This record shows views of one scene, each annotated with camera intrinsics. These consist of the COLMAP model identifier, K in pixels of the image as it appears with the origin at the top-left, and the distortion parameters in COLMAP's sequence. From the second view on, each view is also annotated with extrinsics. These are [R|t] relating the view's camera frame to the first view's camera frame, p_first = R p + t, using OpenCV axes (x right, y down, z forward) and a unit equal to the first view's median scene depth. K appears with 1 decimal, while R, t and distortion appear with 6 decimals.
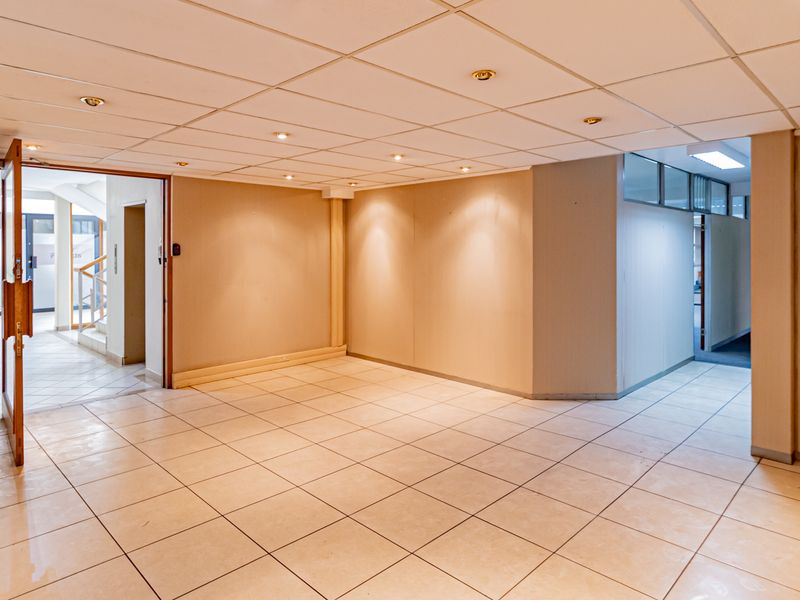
lens RADIAL K [[510.8, 0, 399.2], [0, 510.8, 246.6], [0, 0, 1]] dist [0.000374, 0.000404]
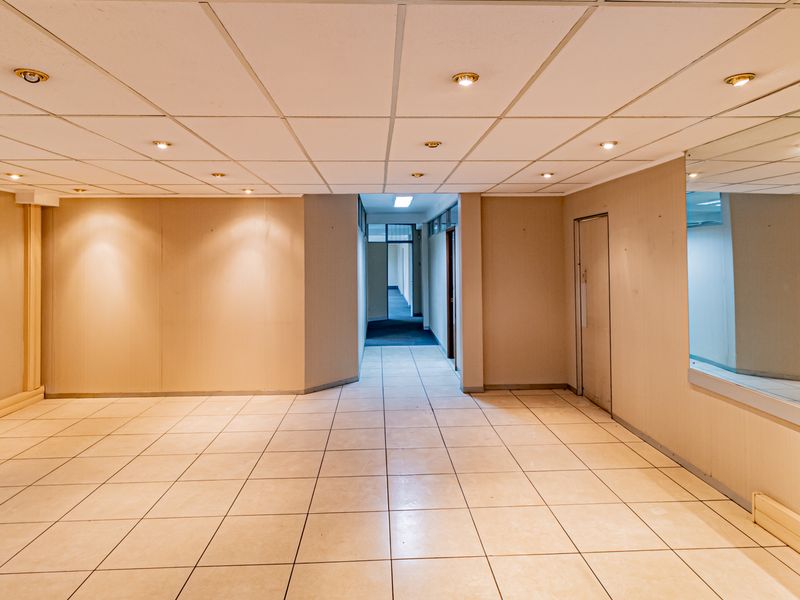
lens RADIAL K [[491.6, 0, 400.7], [0, 491.6, 250.1], [0, 0, 1]] dist [0.000541, -0.000471]
pose [[0.674702, 0.008728, 0.738039, -0.391247], [0.004947, 0.999854, -0.016346, -0.009747], [-0.738074, 0.014680, 0.674560, 0.070372]]
